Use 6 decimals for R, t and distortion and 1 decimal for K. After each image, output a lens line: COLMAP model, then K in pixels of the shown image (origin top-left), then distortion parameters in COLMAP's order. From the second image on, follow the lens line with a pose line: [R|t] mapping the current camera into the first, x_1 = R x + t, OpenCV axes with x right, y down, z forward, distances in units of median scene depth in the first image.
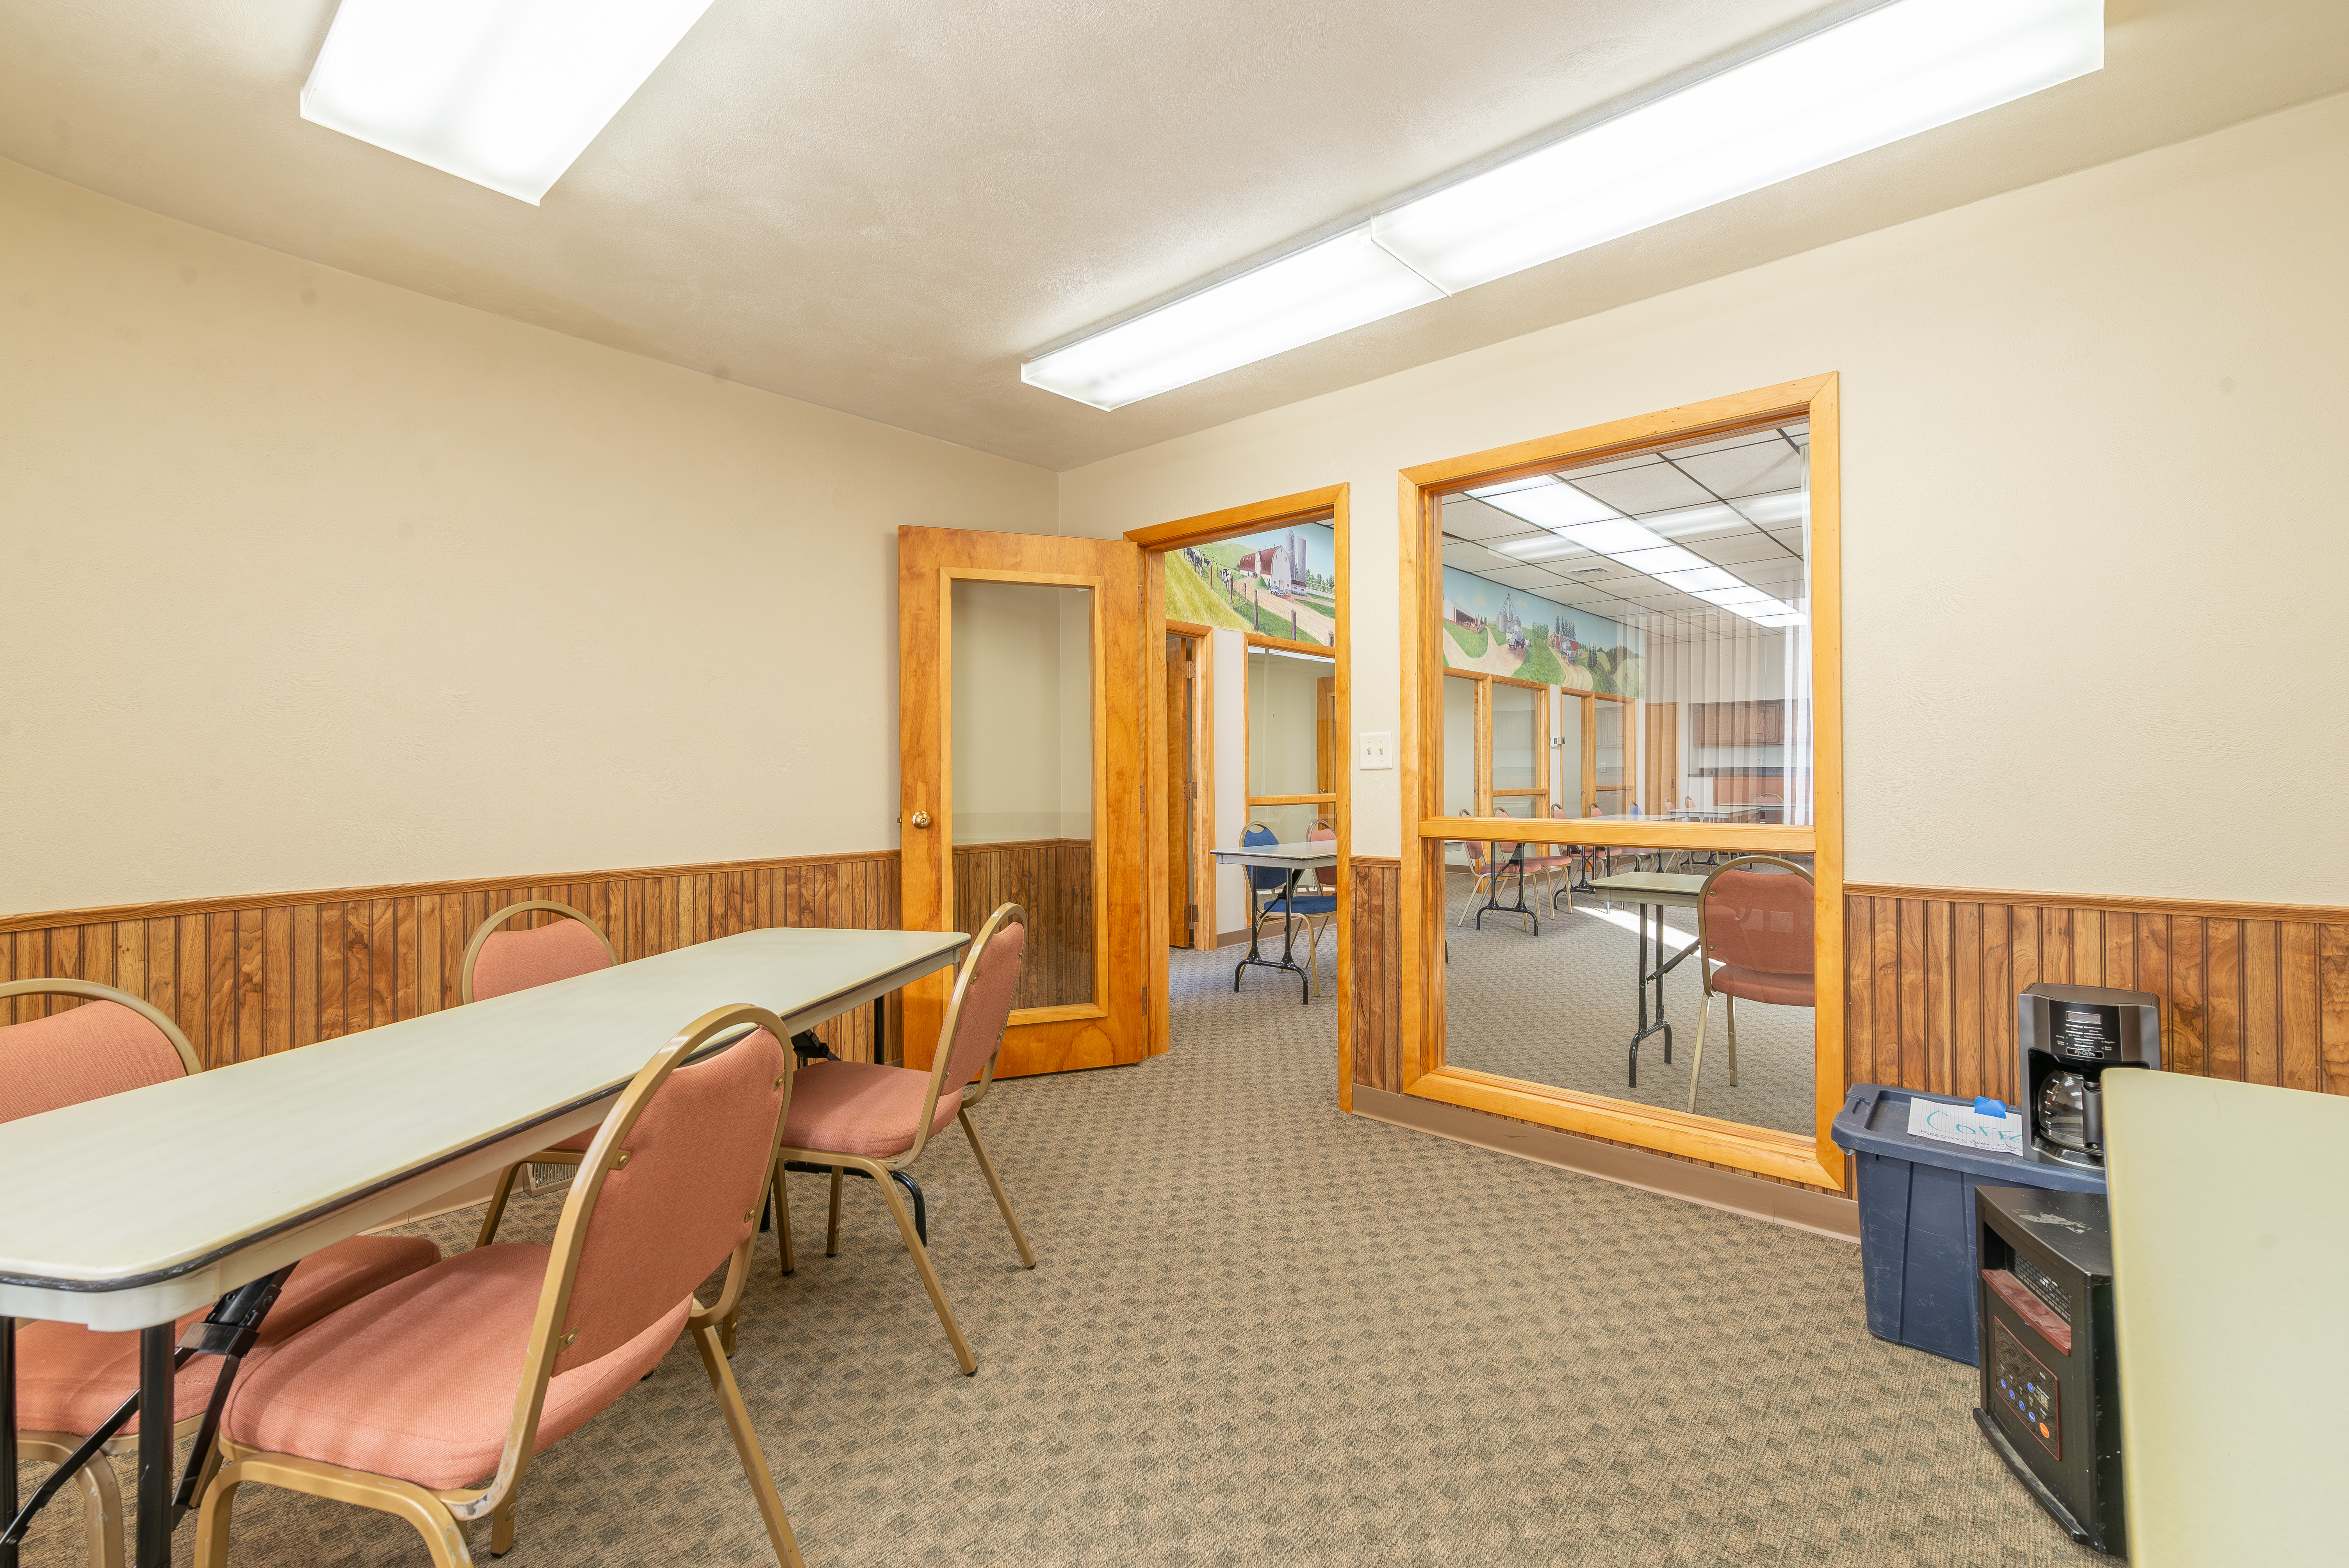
lens RADIAL K [[1031.3, 0, 1172.8], [0, 1031.3, 787.0], [0, 0, 1]] dist [-0.001195, 0.001091]
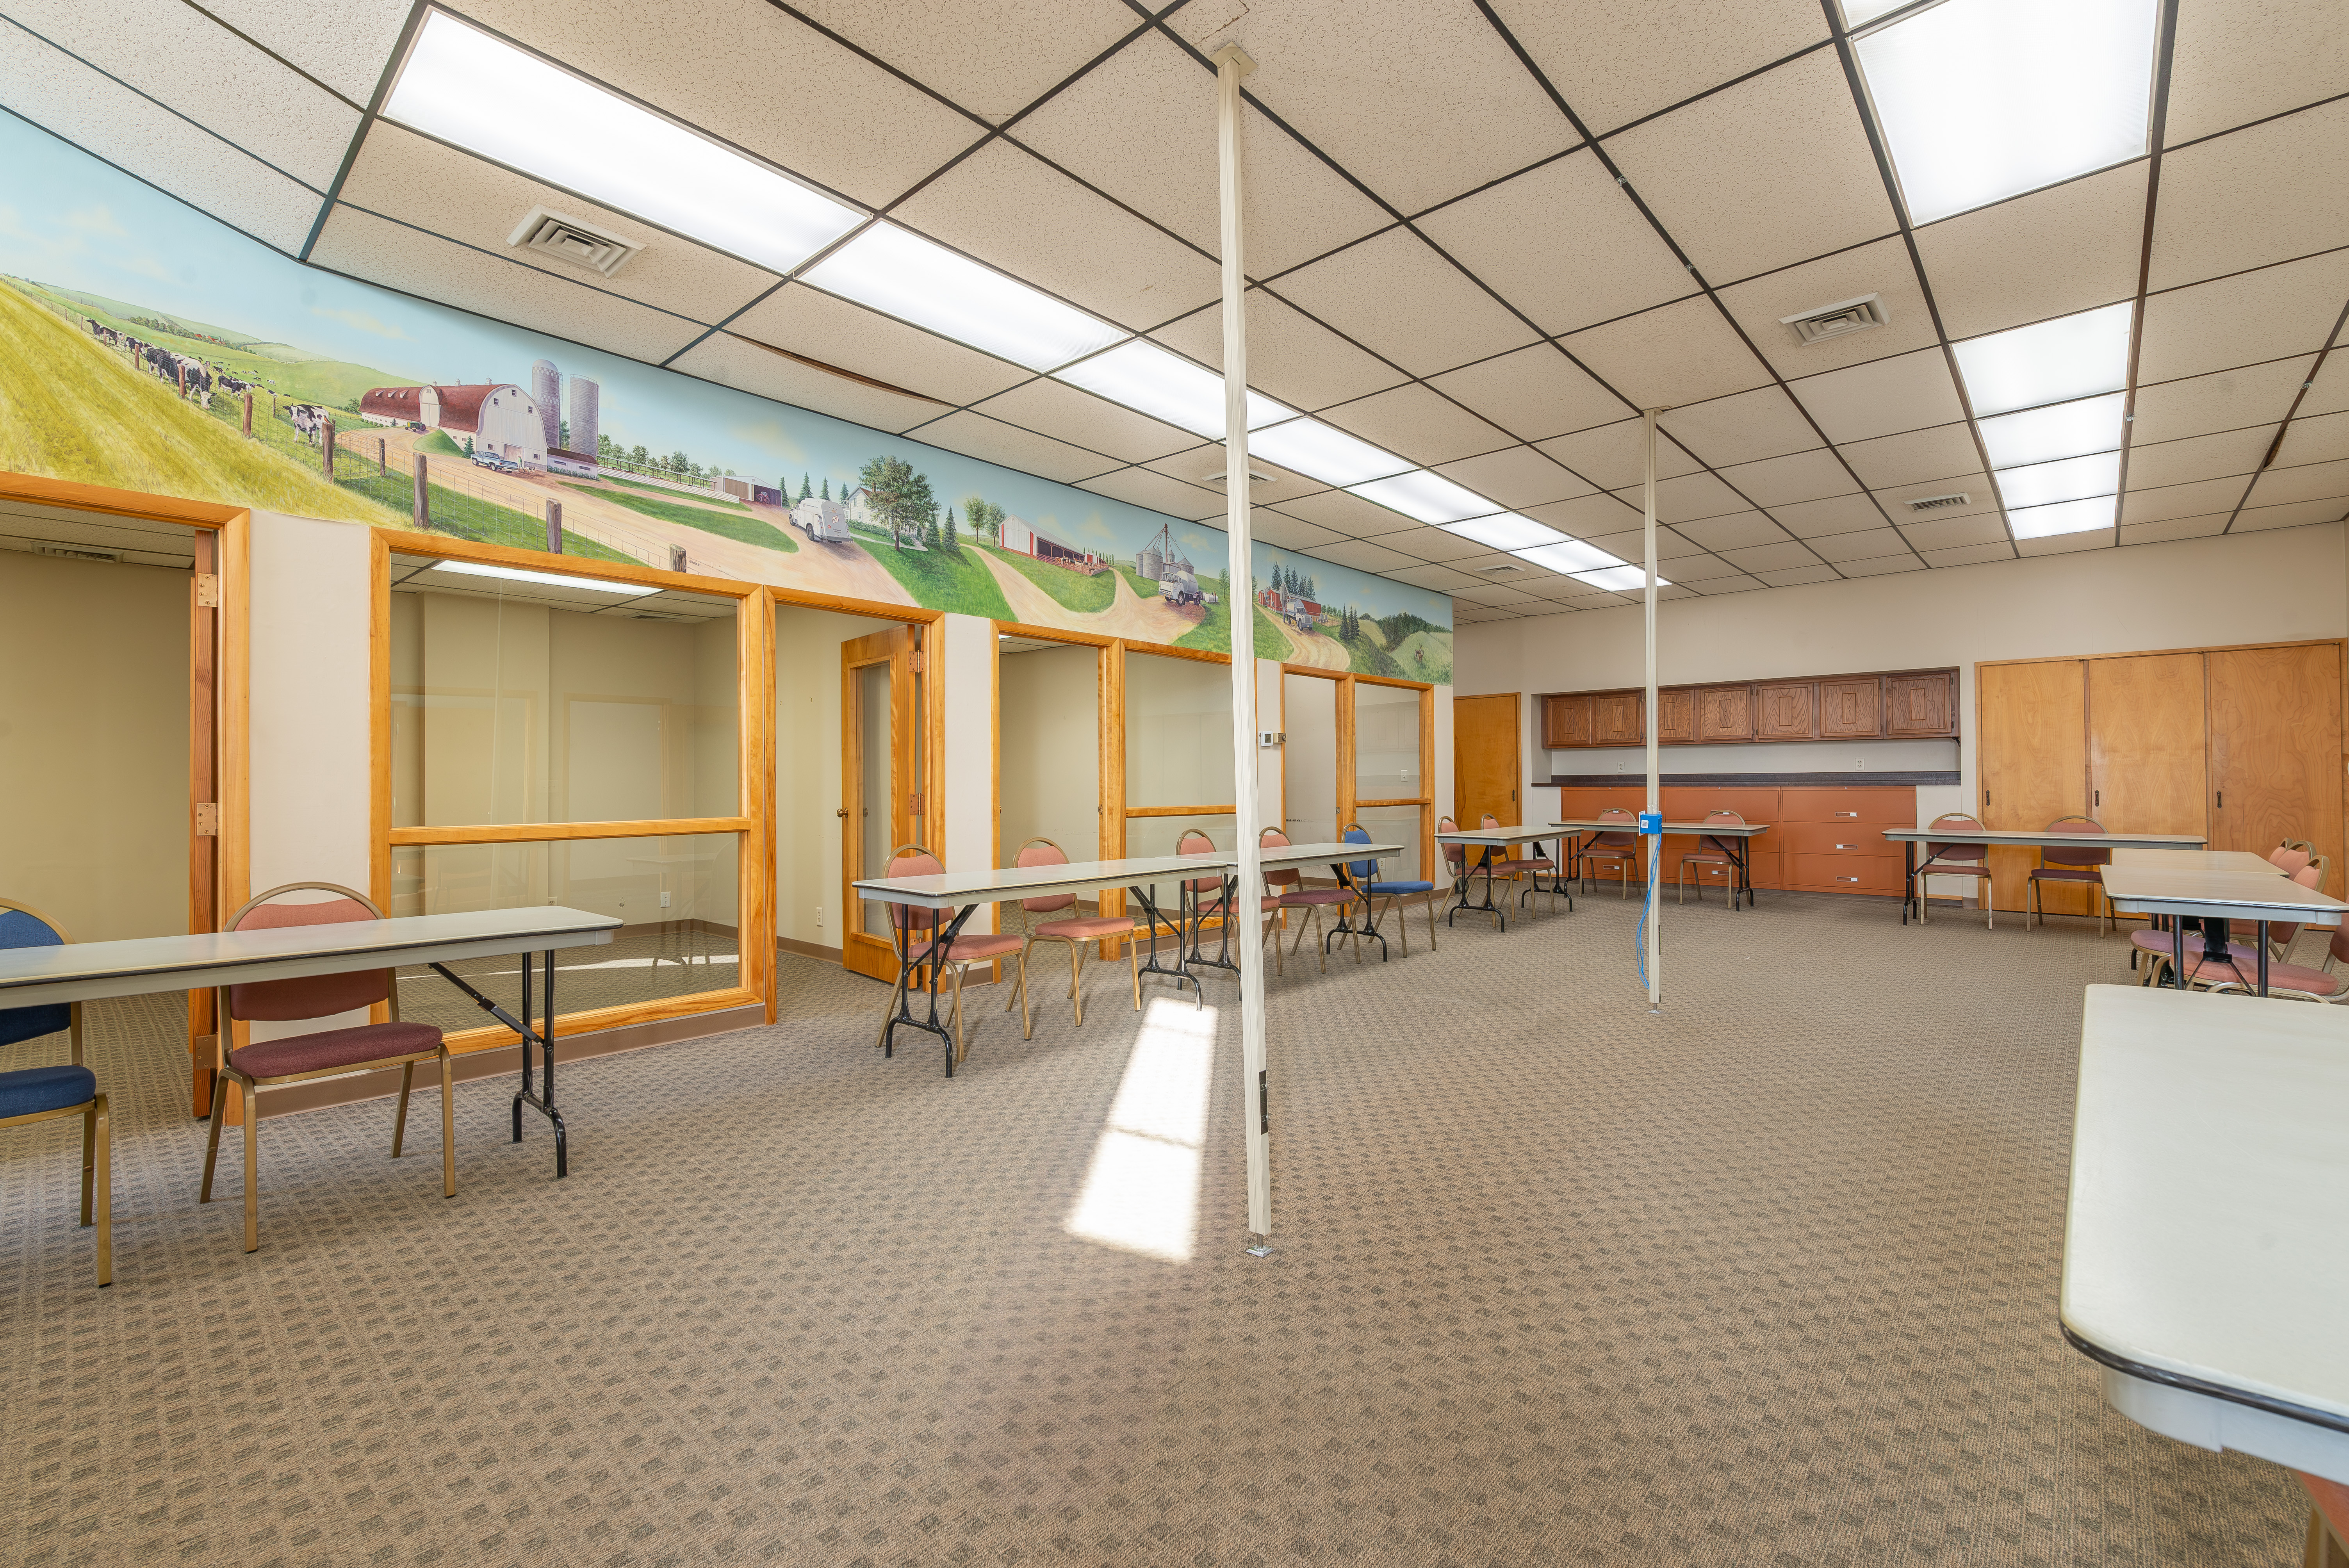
lens RADIAL K [[1031.3, 0, 1174.8], [0, 1031.3, 793.3], [0, 0, 1]] dist [-0.001195, 0.001091]
pose [[0.999983, 0.004679, -0.003414, 0.457609], [-0.004673, 0.999987, 0.001935, -0.011001], [0.003423, -0.001919, 0.999992, 0.418456]]
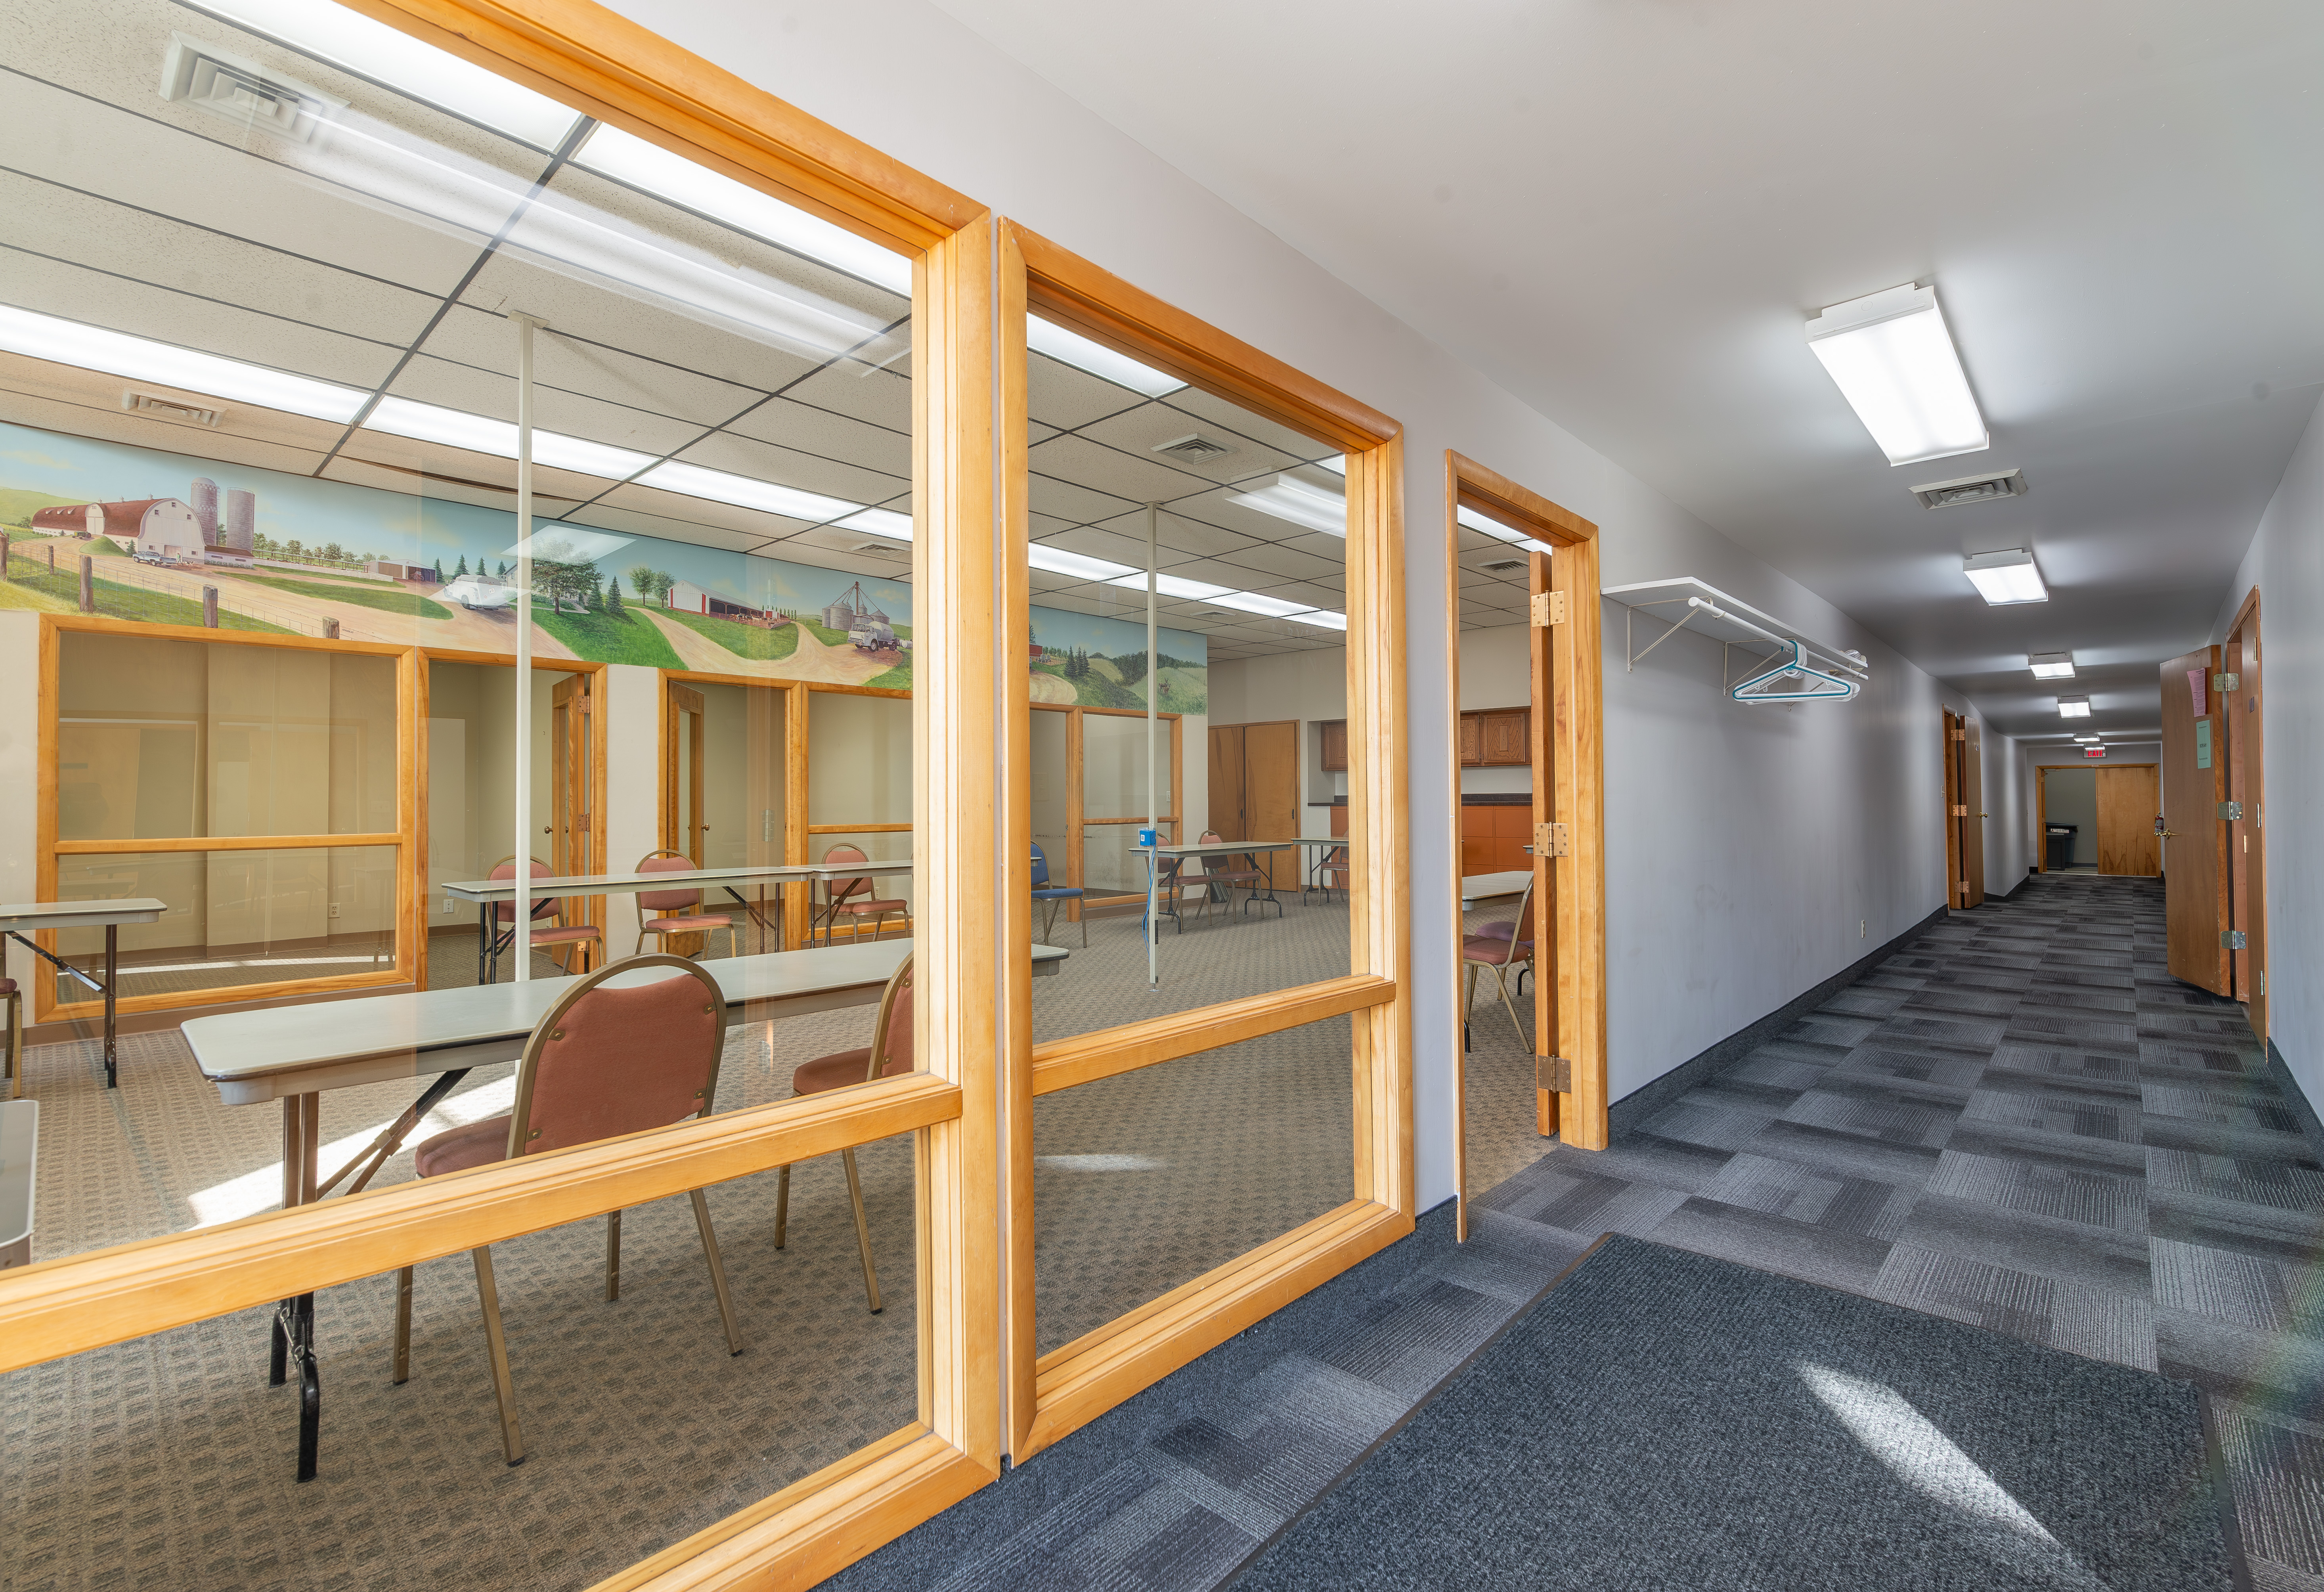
lens RADIAL K [[1048.5, 0, 1210.8], [0, 1048.5, 800.8], [0, 0, 1]] dist [-0.013013, 0.002355]
pose [[0.999810, -0.000068, 0.019518, 0.802575], [0.000284, 0.999939, -0.011075, -0.009921], [-0.019516, 0.011079, 0.999748, 0.242178]]
